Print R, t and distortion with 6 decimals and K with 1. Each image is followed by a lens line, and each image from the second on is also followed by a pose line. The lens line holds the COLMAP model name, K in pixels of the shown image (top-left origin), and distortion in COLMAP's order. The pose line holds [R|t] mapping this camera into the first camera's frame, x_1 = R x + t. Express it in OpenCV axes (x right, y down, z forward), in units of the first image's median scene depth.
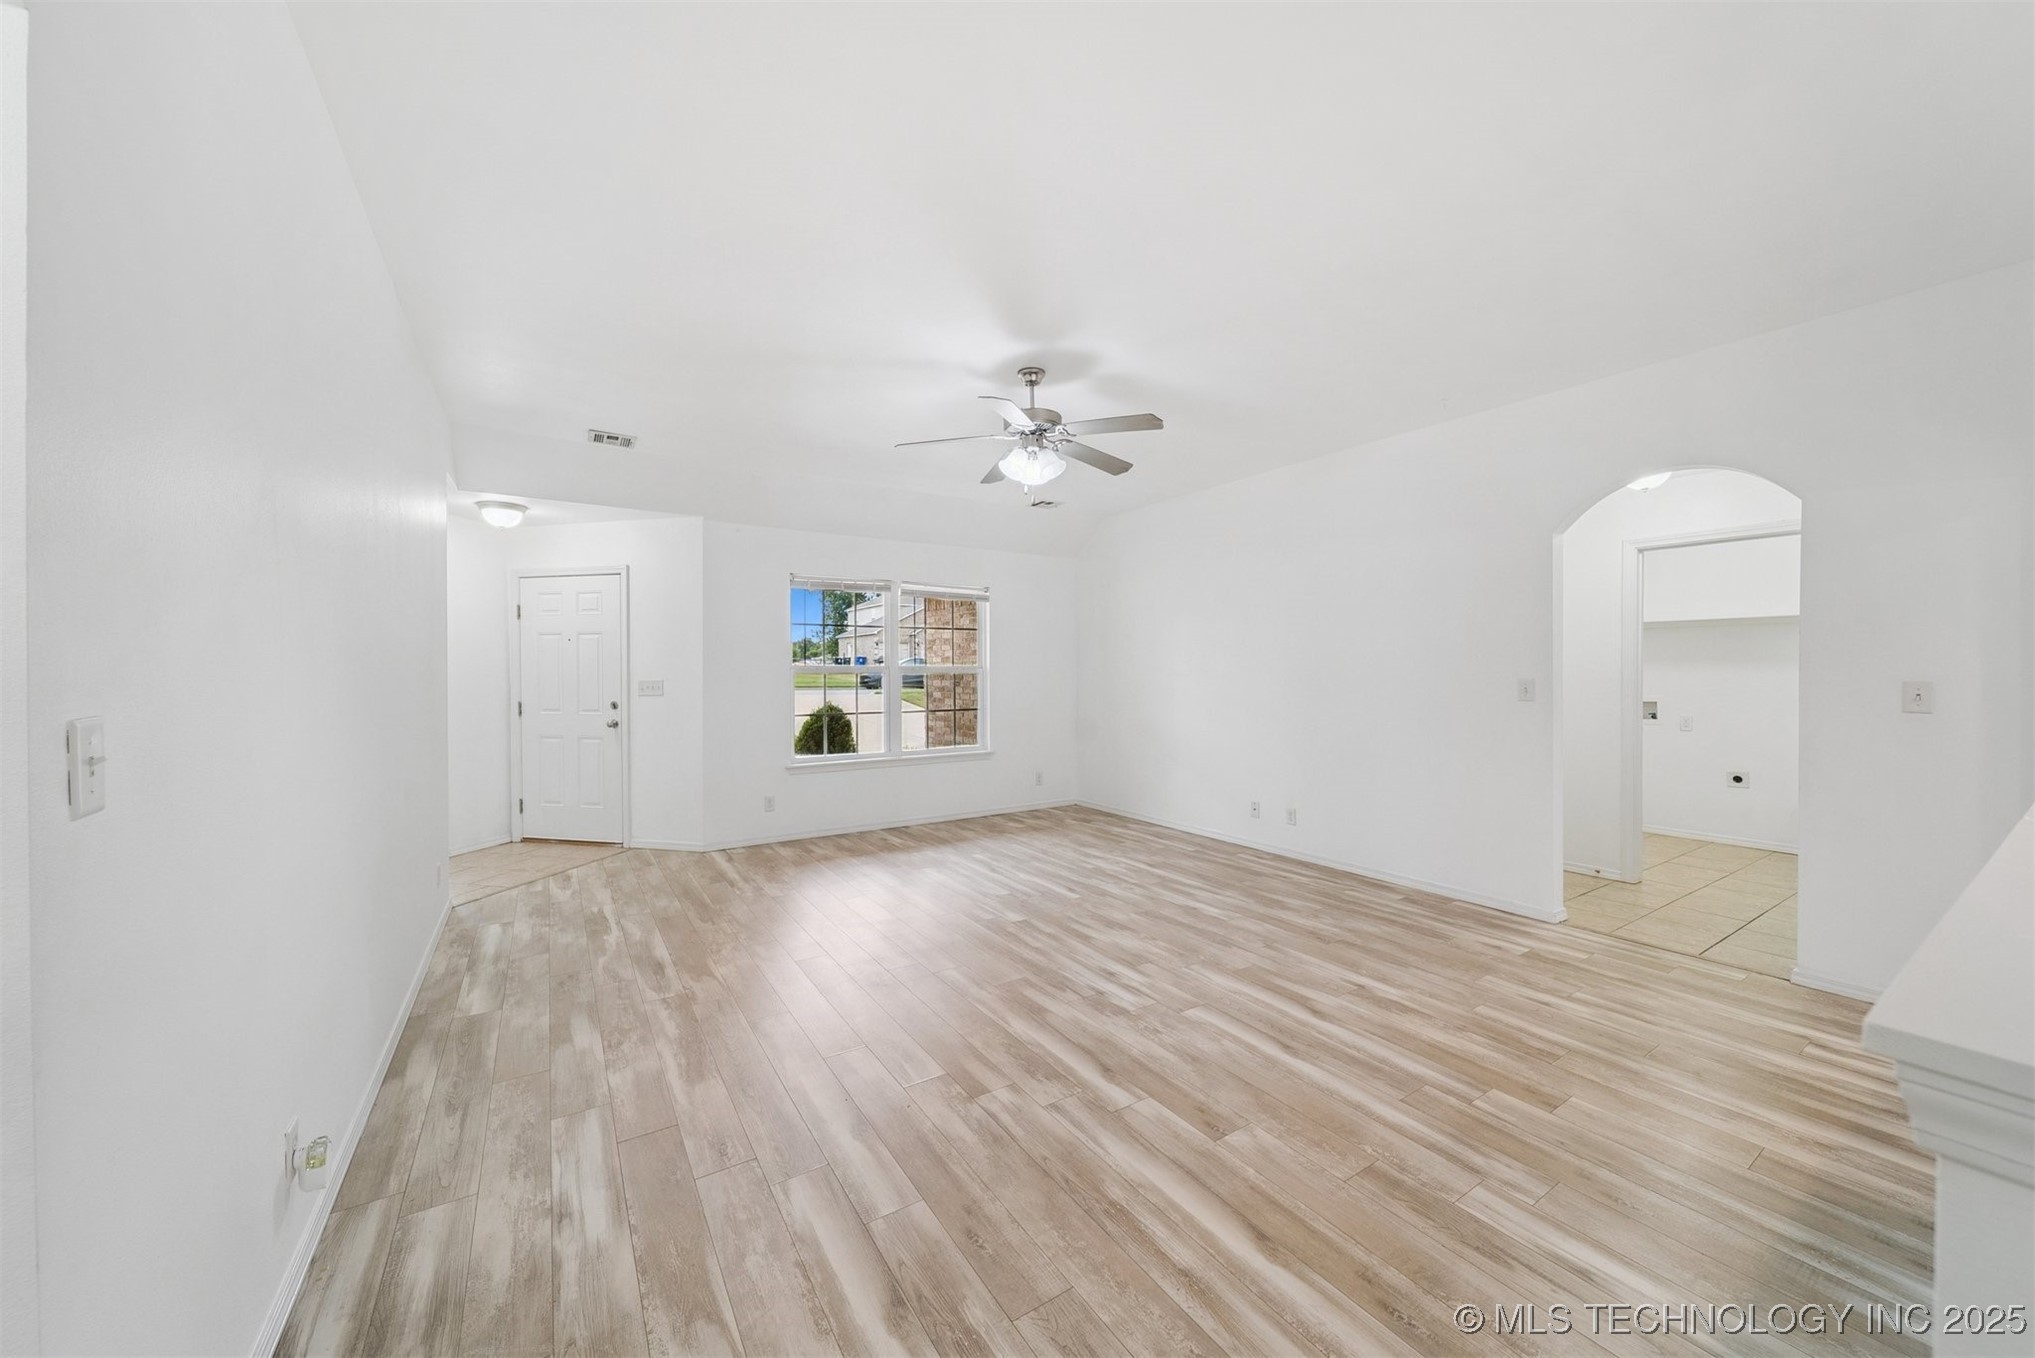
lens RADIAL K [[721.5, 0, 1019.5], [0, 721.5, 667.6], [0, 0, 1]] dist [-0.000170, -0.002183]
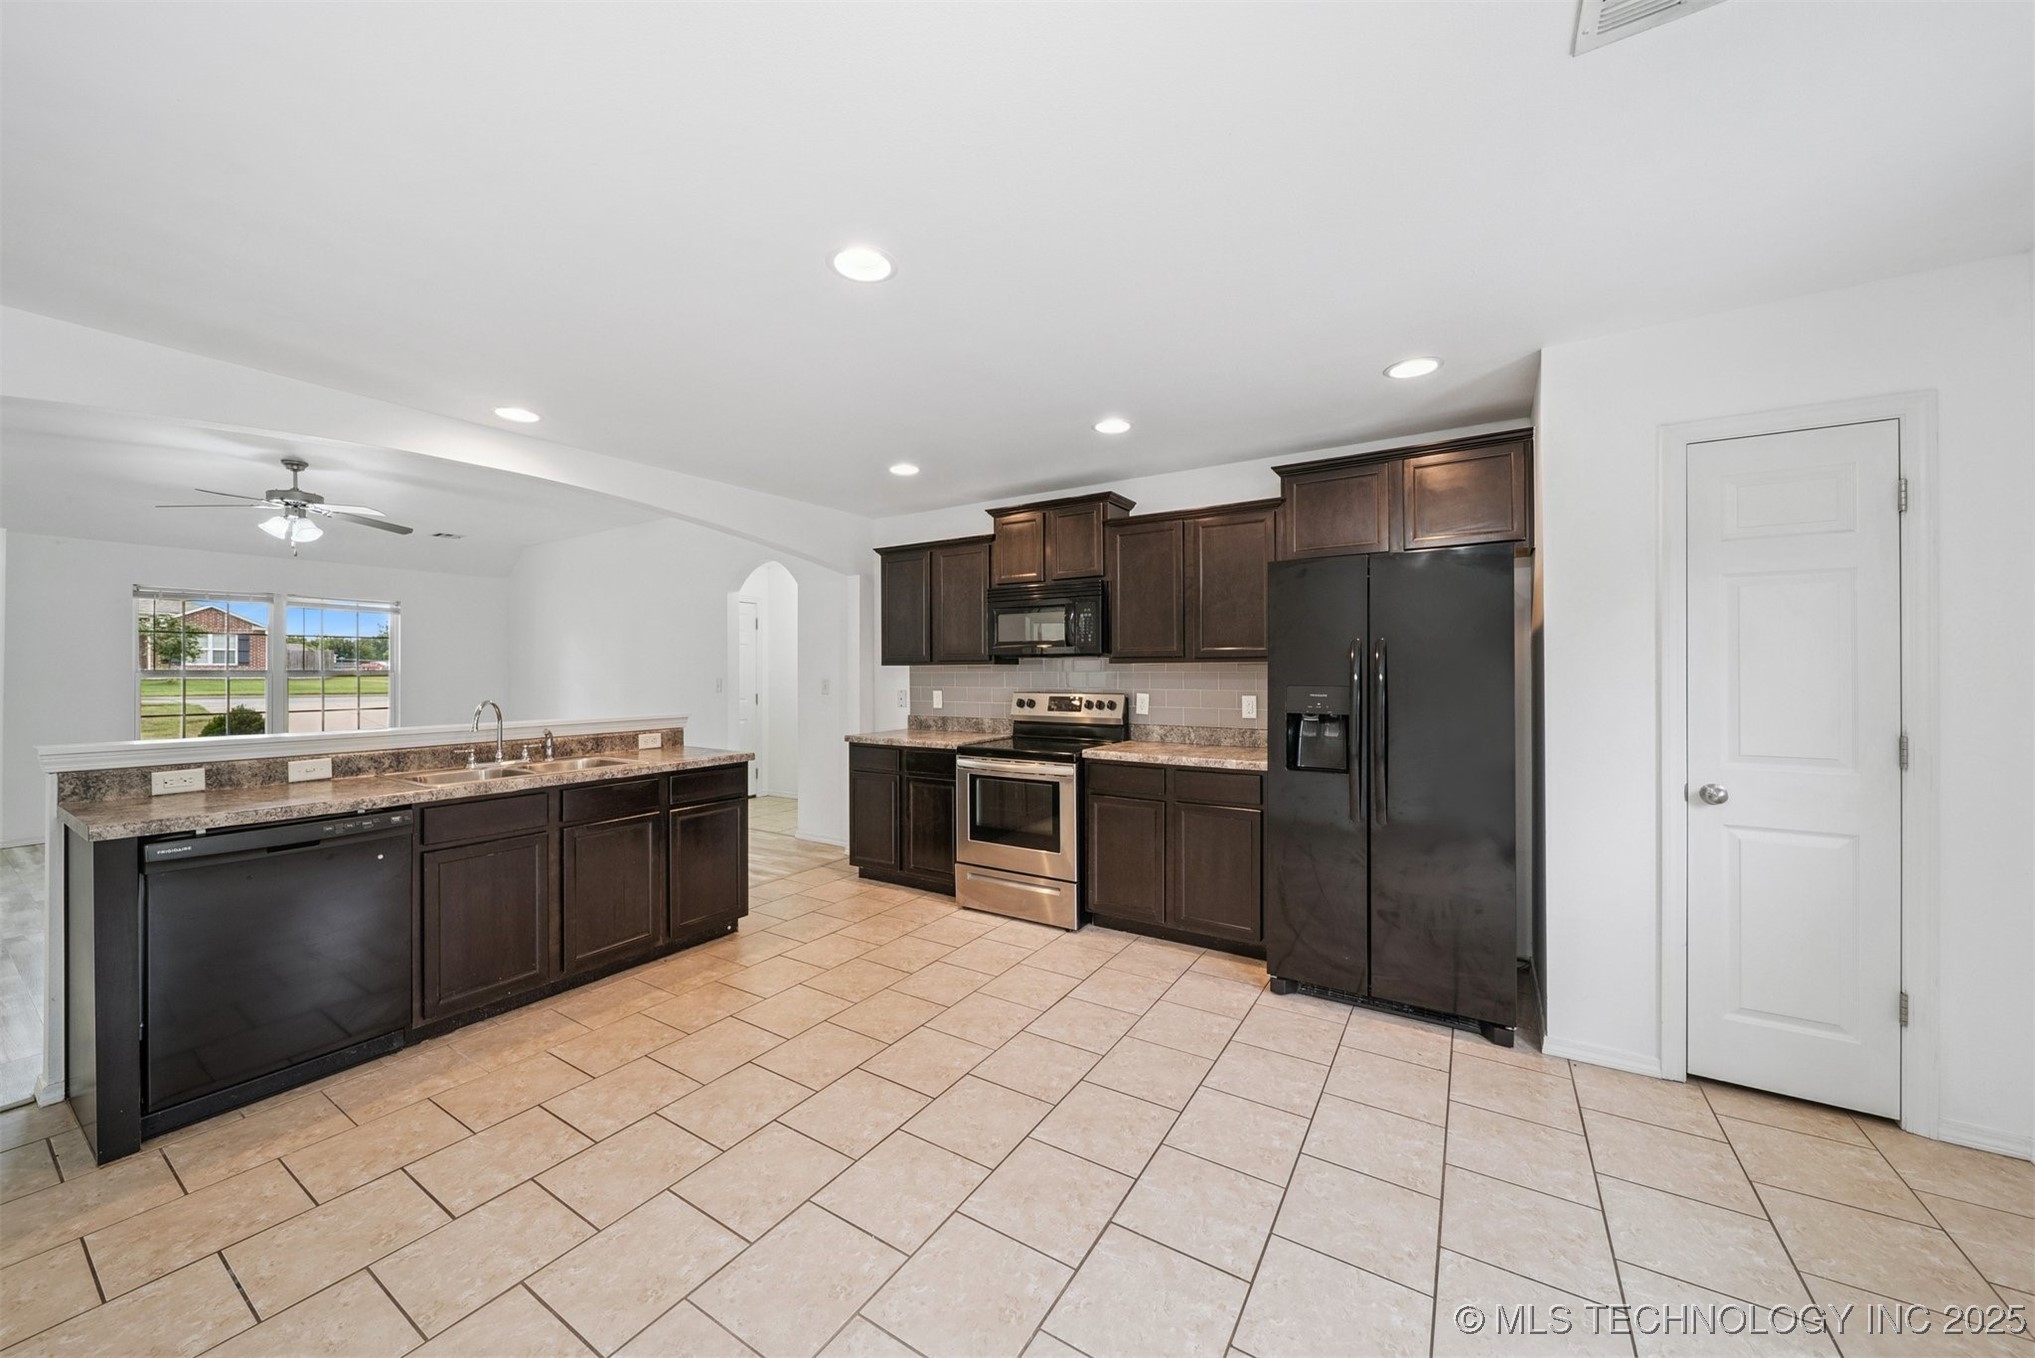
lens RADIAL K [[721.5, 0, 1019.5], [0, 721.5, 667.6], [0, 0, 1]] dist [-0.000170, -0.002183]
pose [[0.906468, 0.006501, 0.422225, 0.616325], [-0.002955, 0.999955, -0.009053, 0.001985], [-0.422264, 0.006959, 0.906446, -0.759522]]
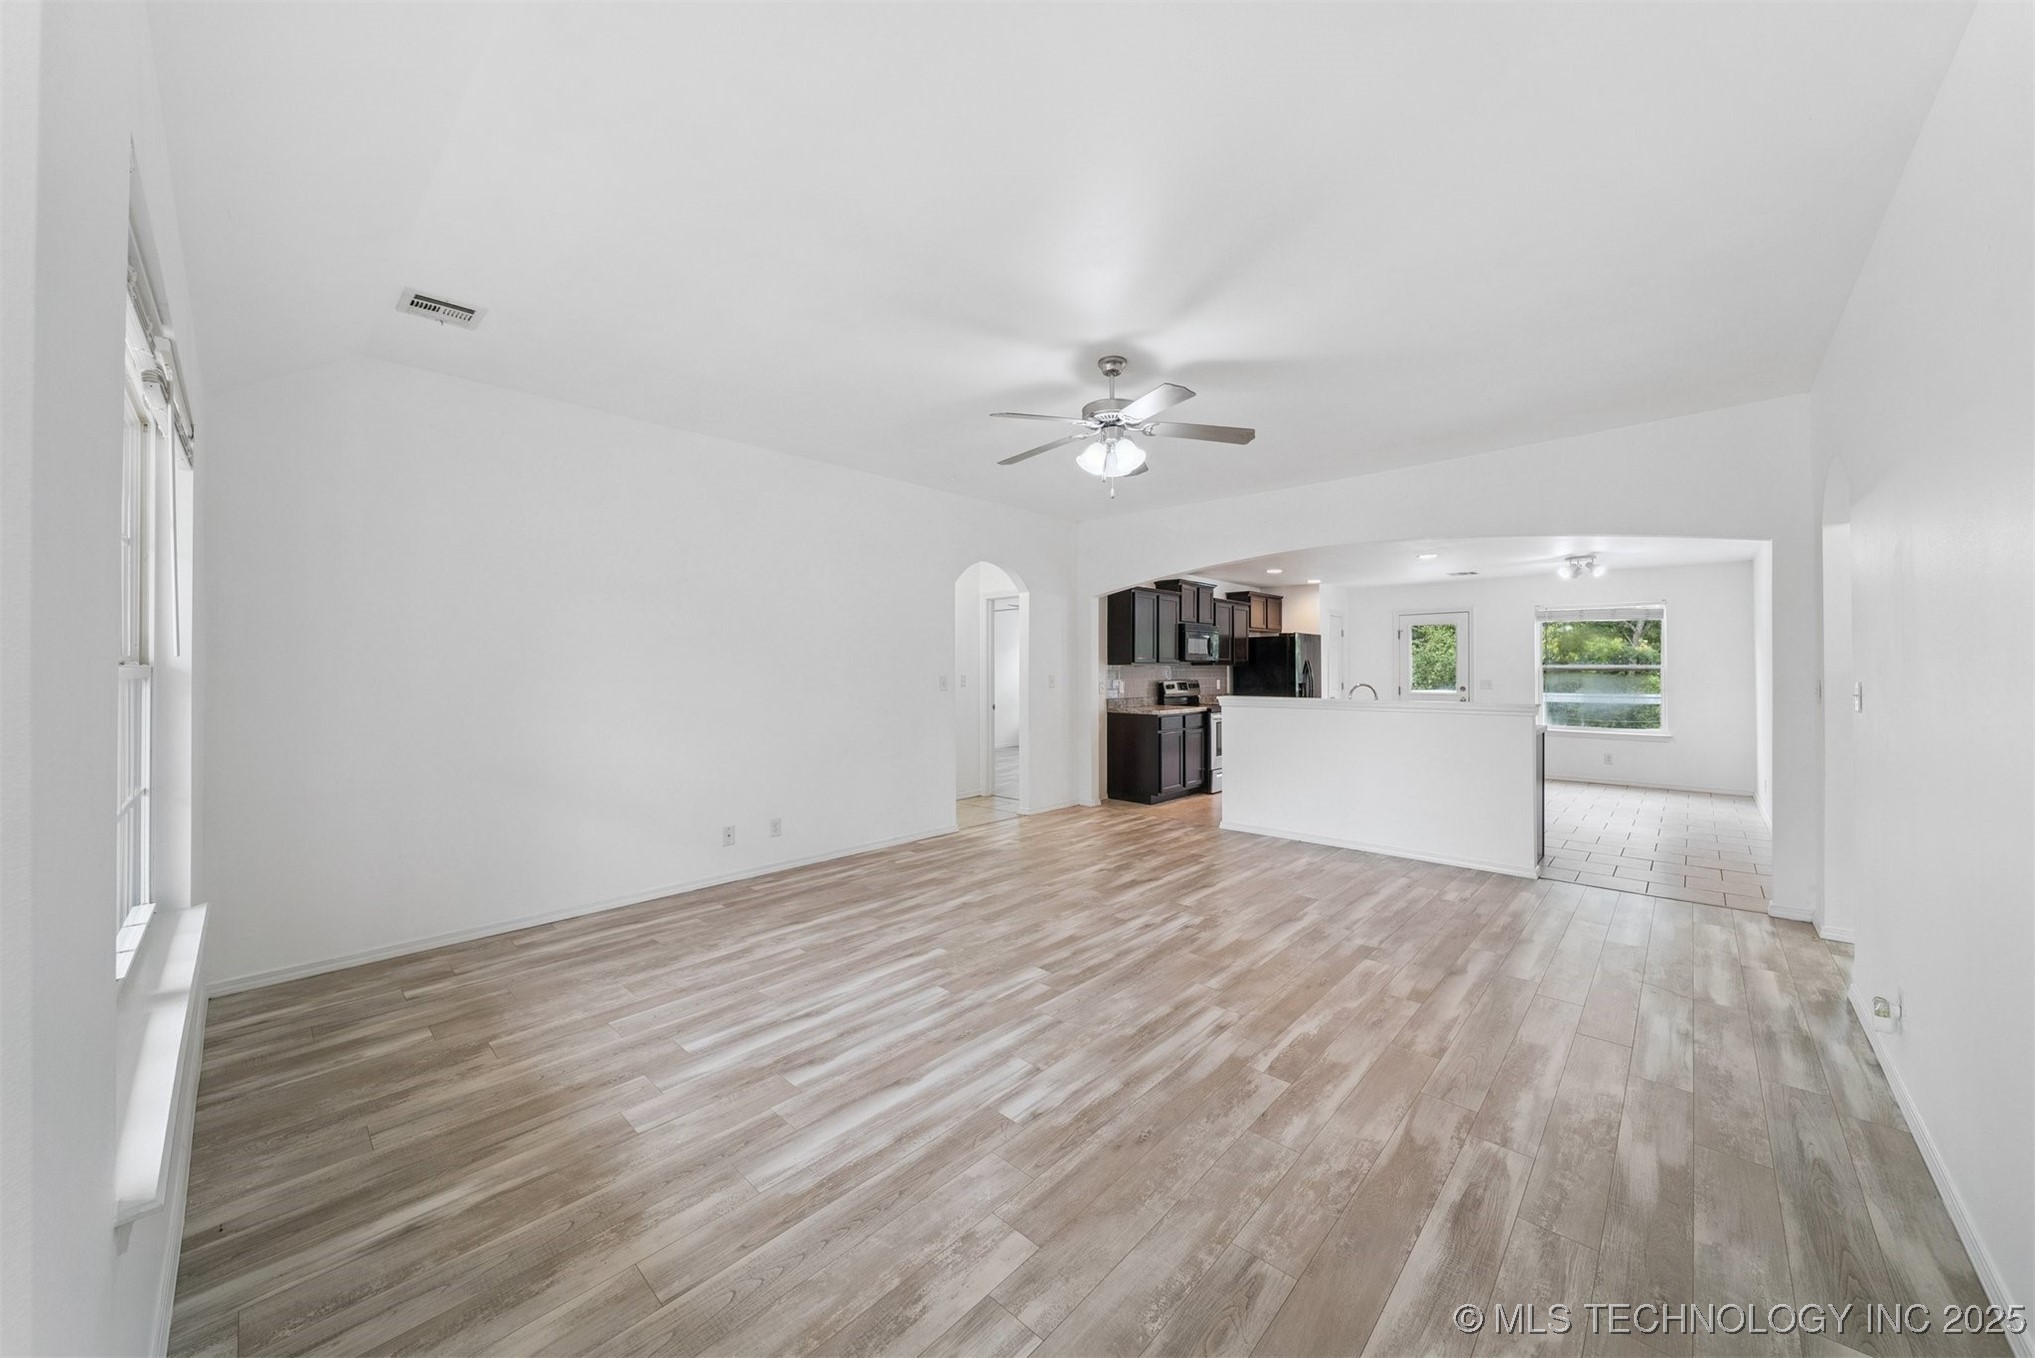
lens RADIAL K [[721.5, 0, 1019.5], [0, 721.5, 667.6], [0, 0, 1]] dist [-0.000170, -0.002183]
pose [[-0.238646, 0.005710, 0.971090, -0.768198], [-0.000373, 0.999982, -0.005972, 0.008294], [-0.971106, -0.001787, -0.238640, 1.178209]]
